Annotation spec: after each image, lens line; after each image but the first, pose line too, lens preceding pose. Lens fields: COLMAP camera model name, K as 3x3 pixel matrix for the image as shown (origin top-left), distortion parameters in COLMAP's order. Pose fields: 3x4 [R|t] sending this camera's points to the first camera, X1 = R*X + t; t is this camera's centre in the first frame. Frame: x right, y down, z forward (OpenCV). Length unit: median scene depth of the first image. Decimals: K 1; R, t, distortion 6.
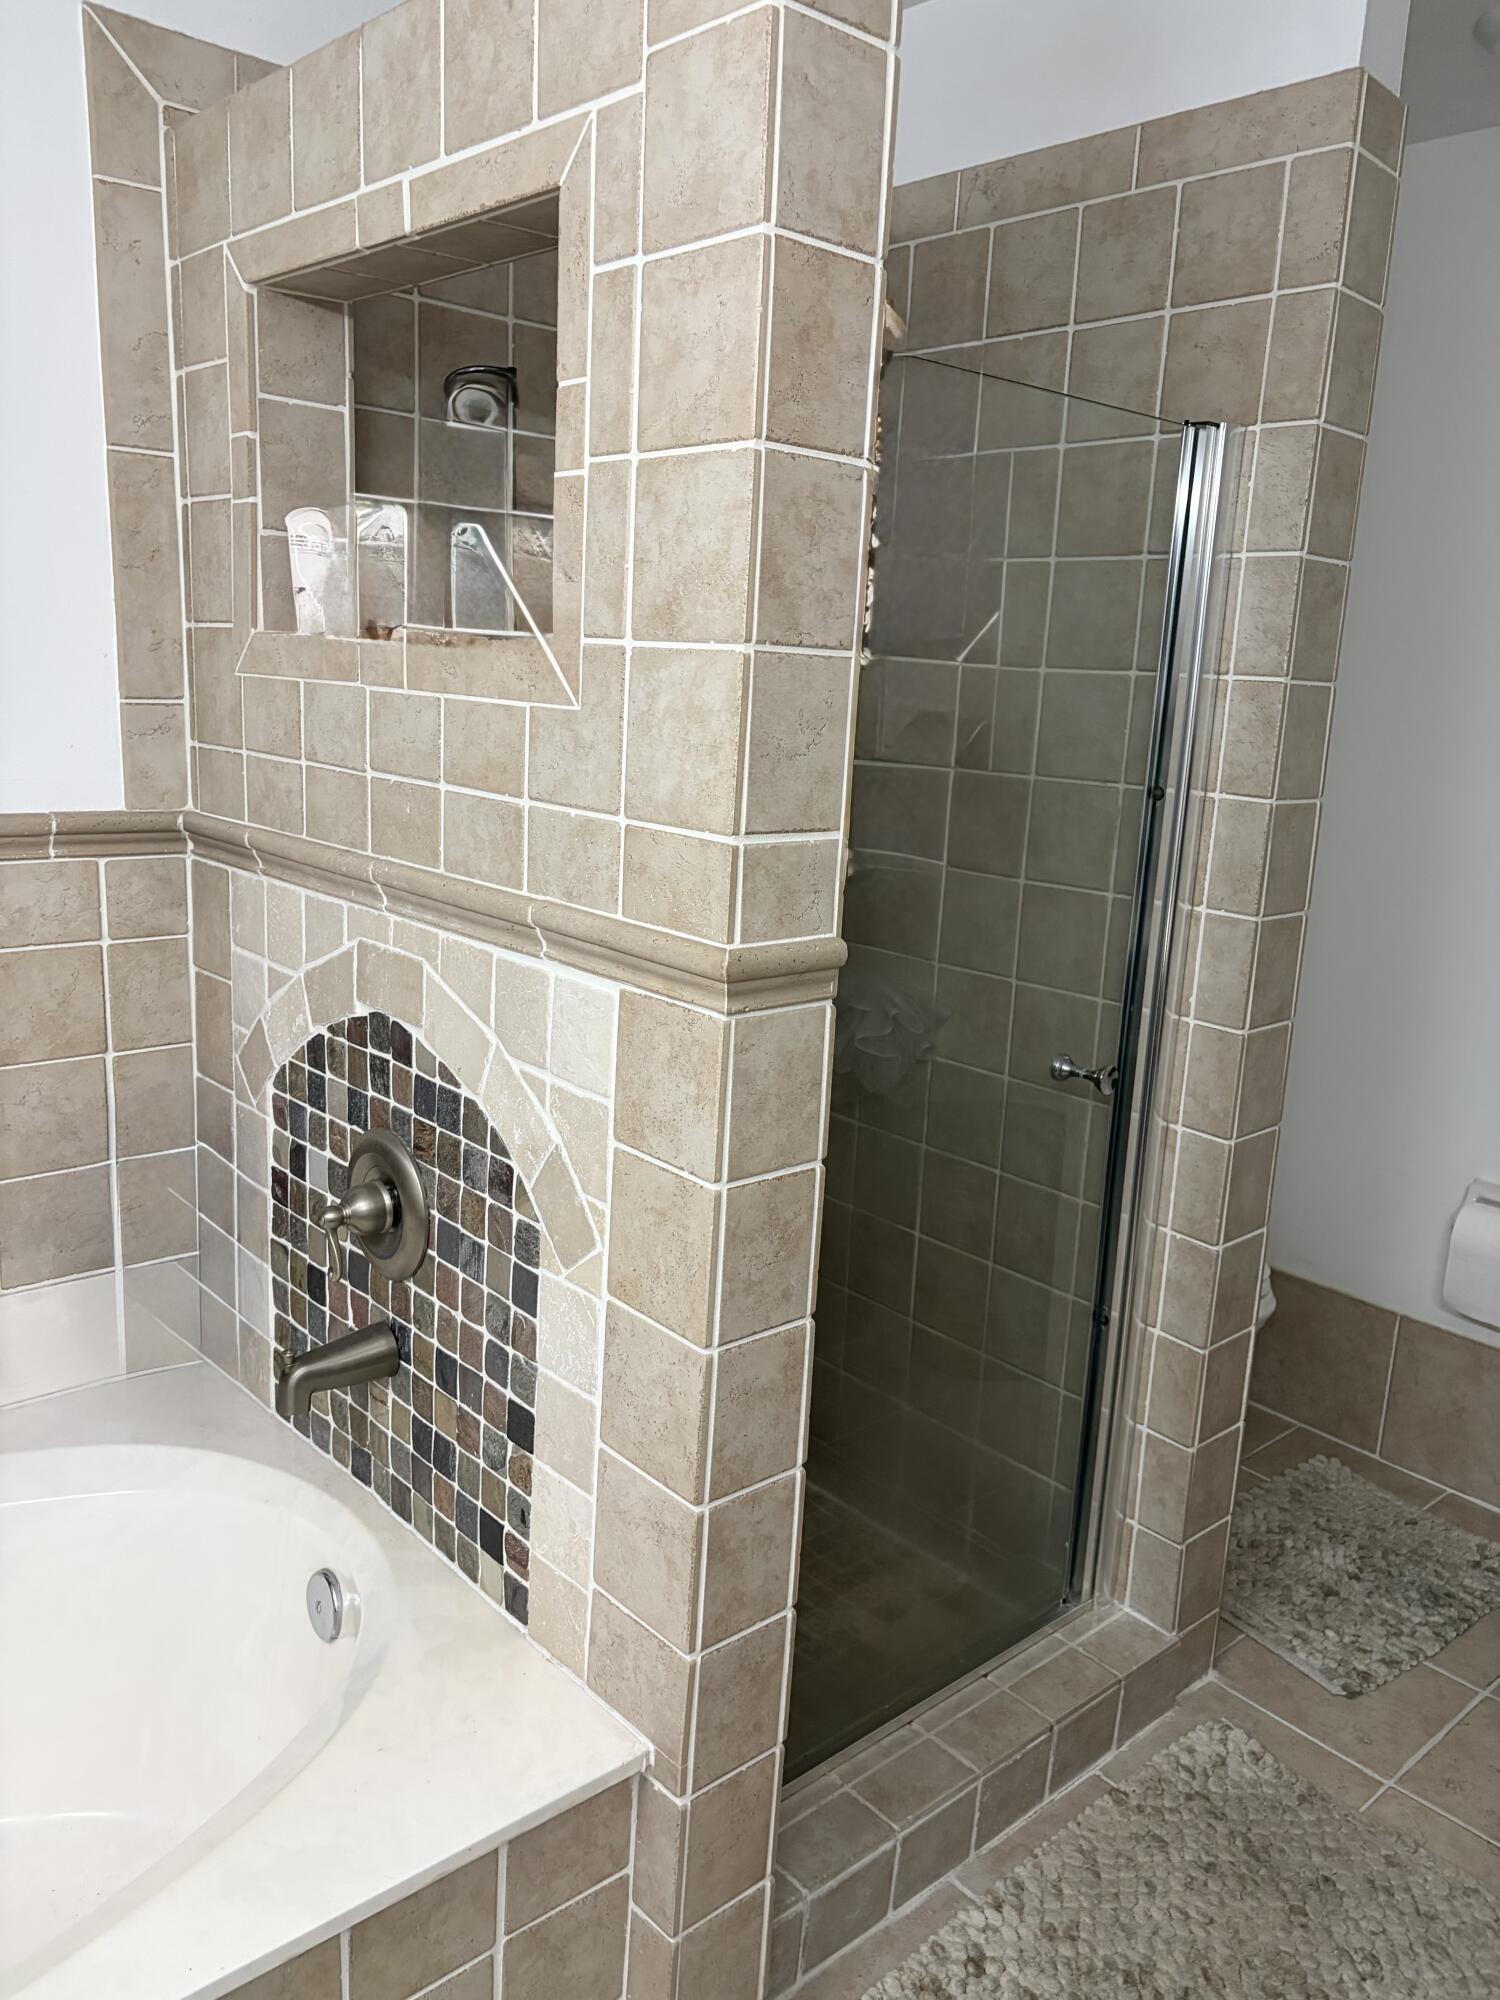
lens RADIAL K [[1513.9, 0, 743.6], [0, 1513.9, 1011.0], [0, 0, 1]] dist [0.049584, -0.048140]
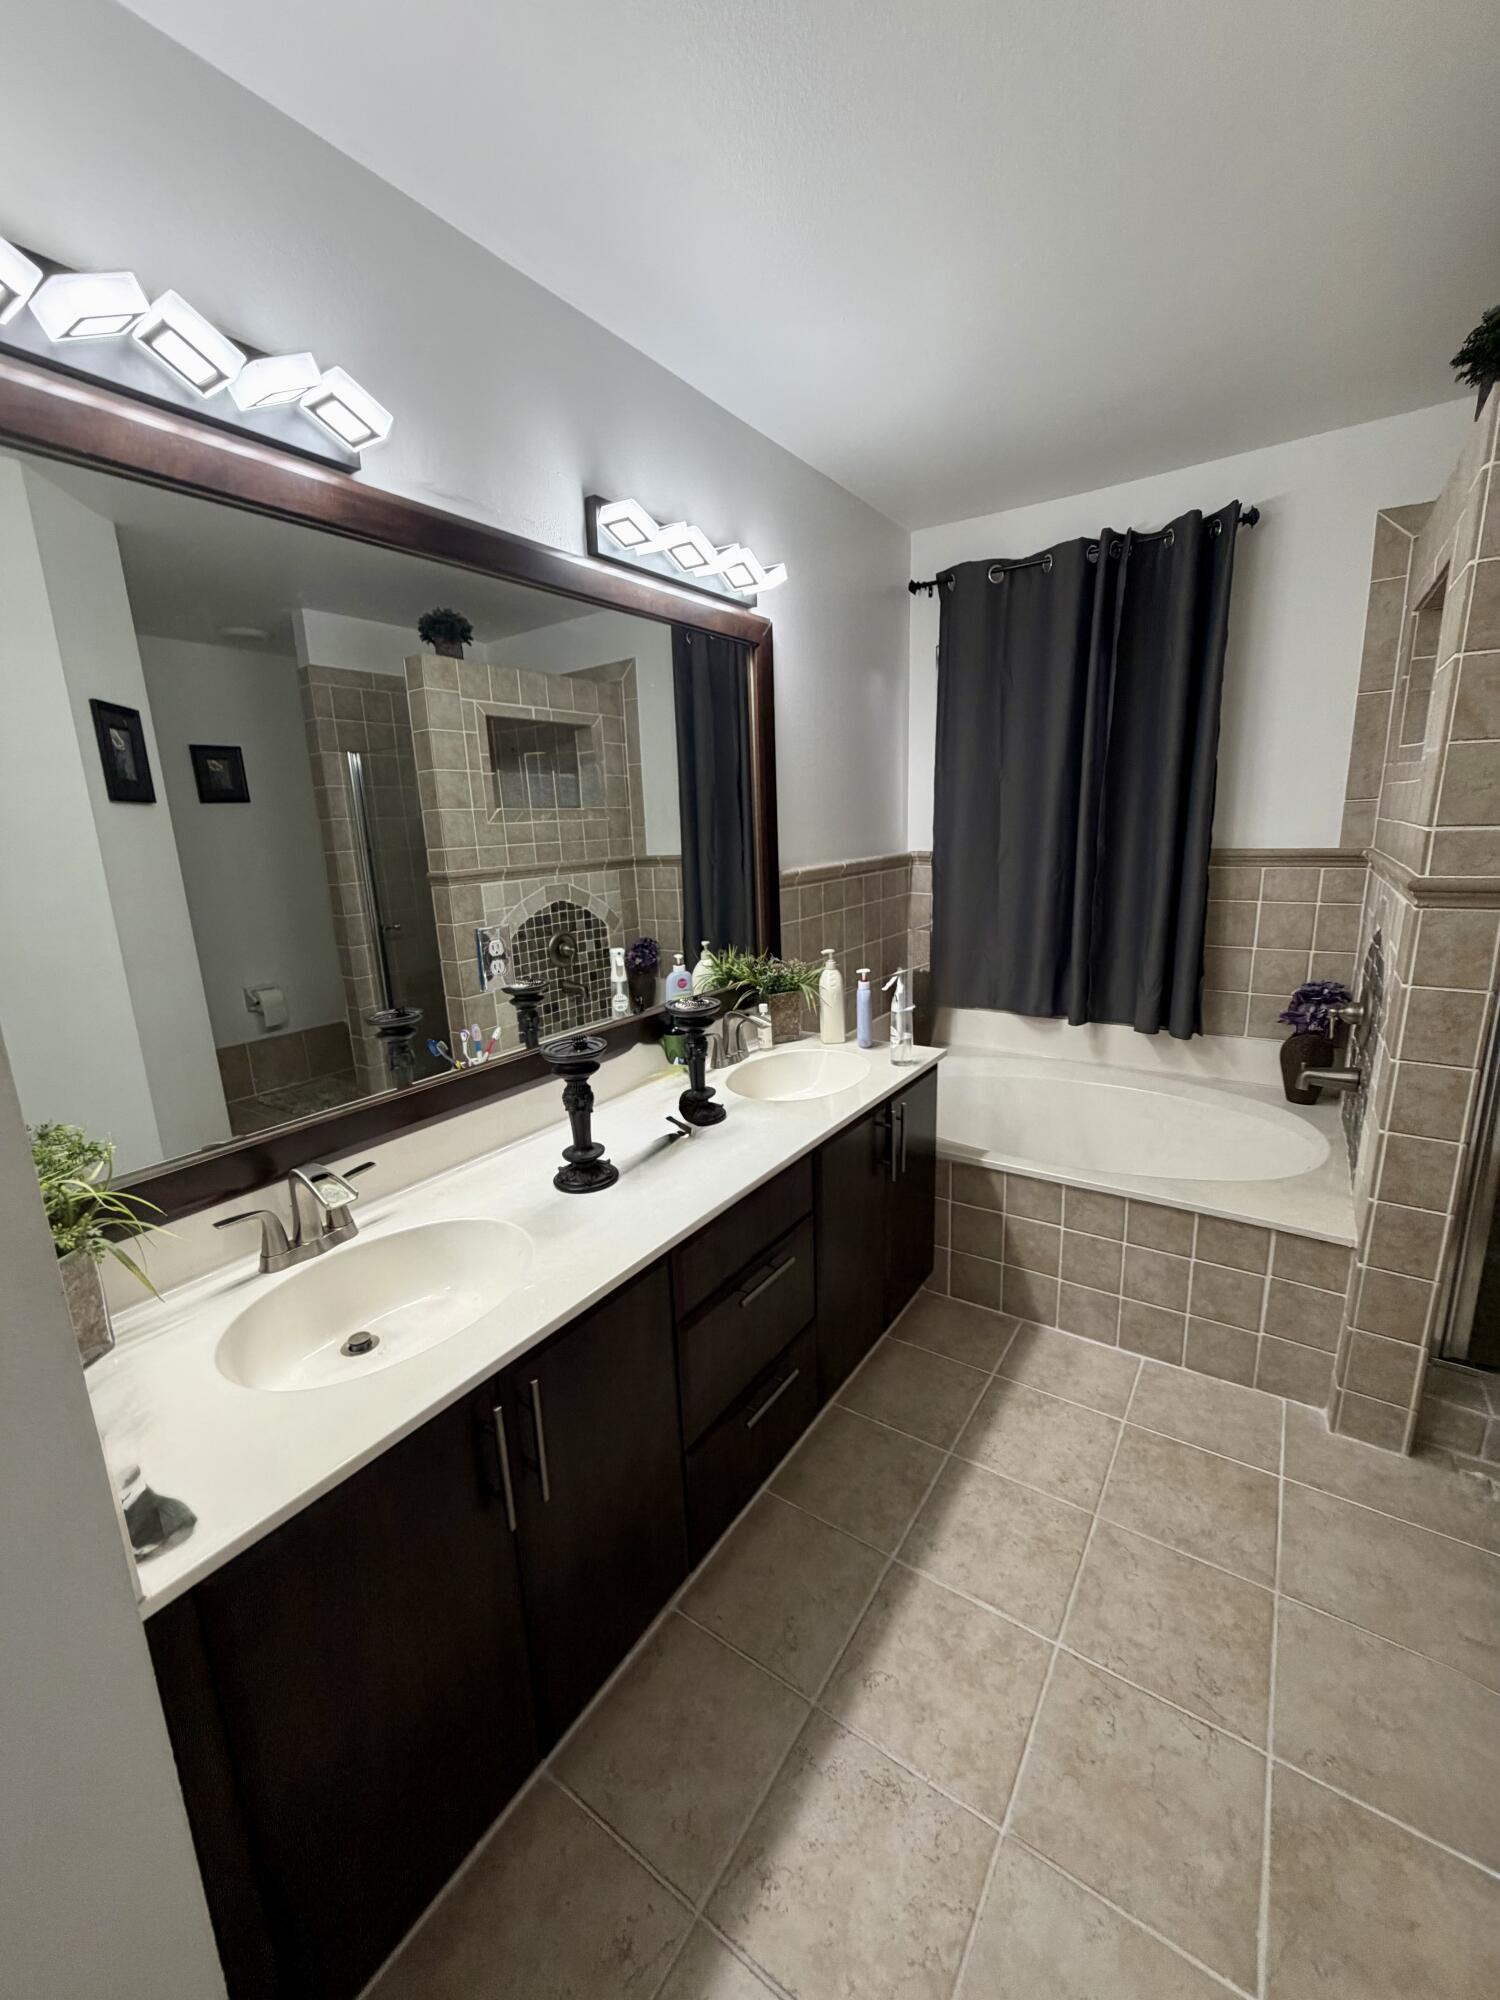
lens RADIAL K [[802.0, 0, 751.5], [0, 802.0, 998.6], [0, 0, 1]] dist [-0.002245, -0.000339]
pose [[0.253991, 0.155311, -0.954655, 0.604254], [-0.169608, 0.978881, 0.114127, 0.112853], [0.952219, 0.132930, 0.274969, -0.177507]]
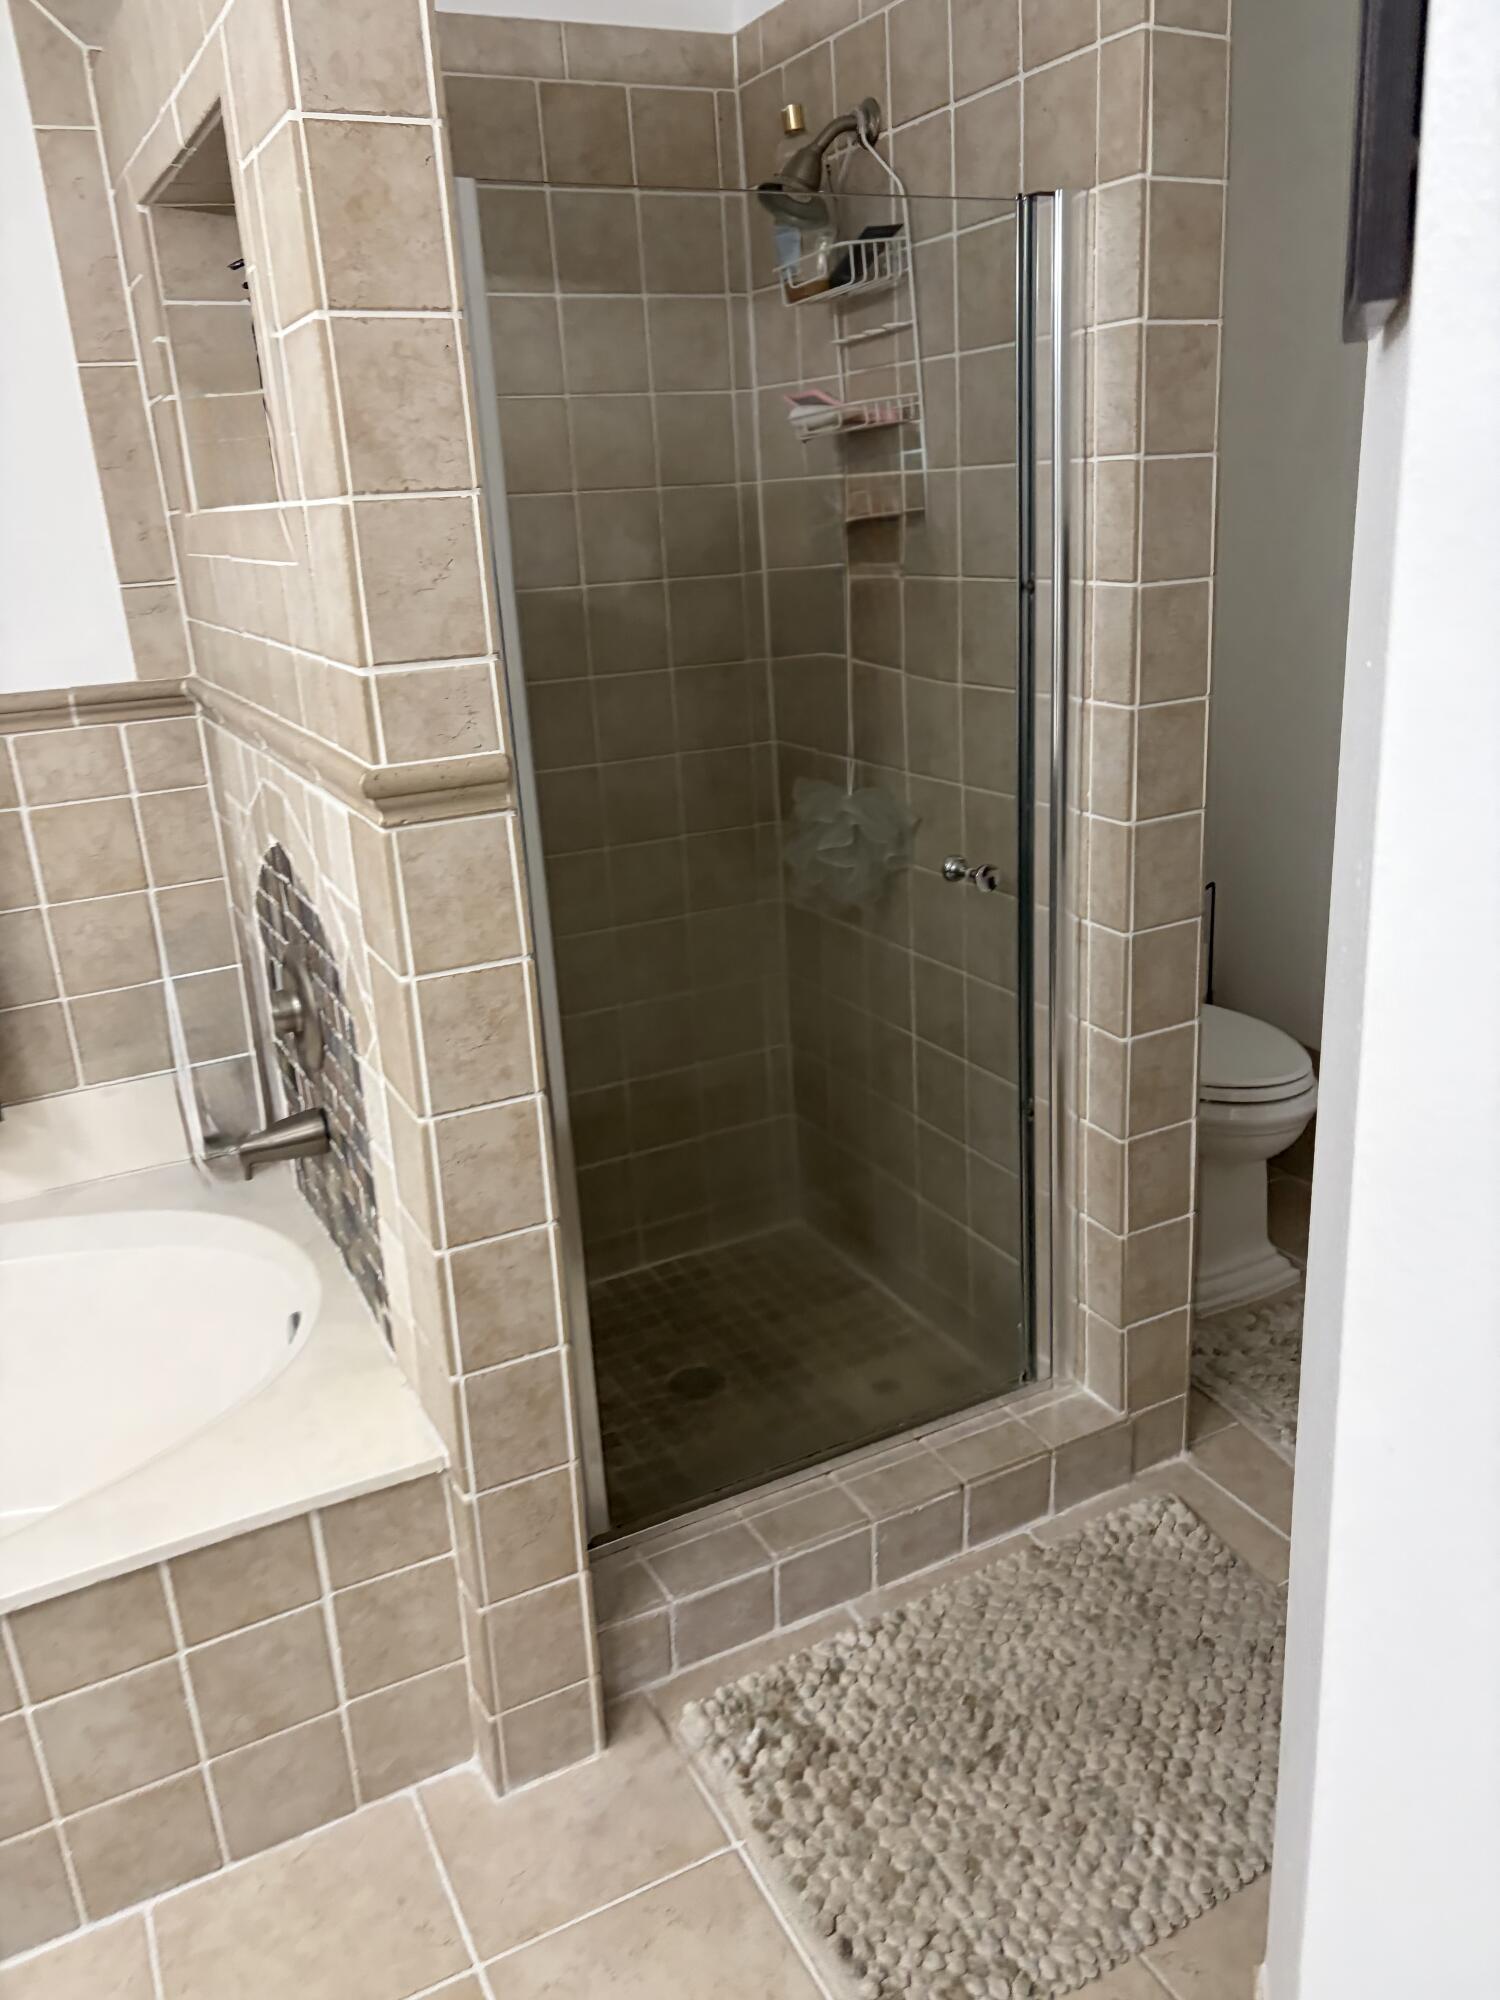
lens RADIAL K [[1513.9, 0, 758.5], [0, 1513.9, 987.4], [0, 0, 1]] dist [0.049584, -0.048140]
pose [[0.965146, -0.022212, -0.260769, 0.372827], [0.046546, 0.995075, 0.087515, 0.023551], [0.257541, -0.096603, 0.961426, -0.029661]]
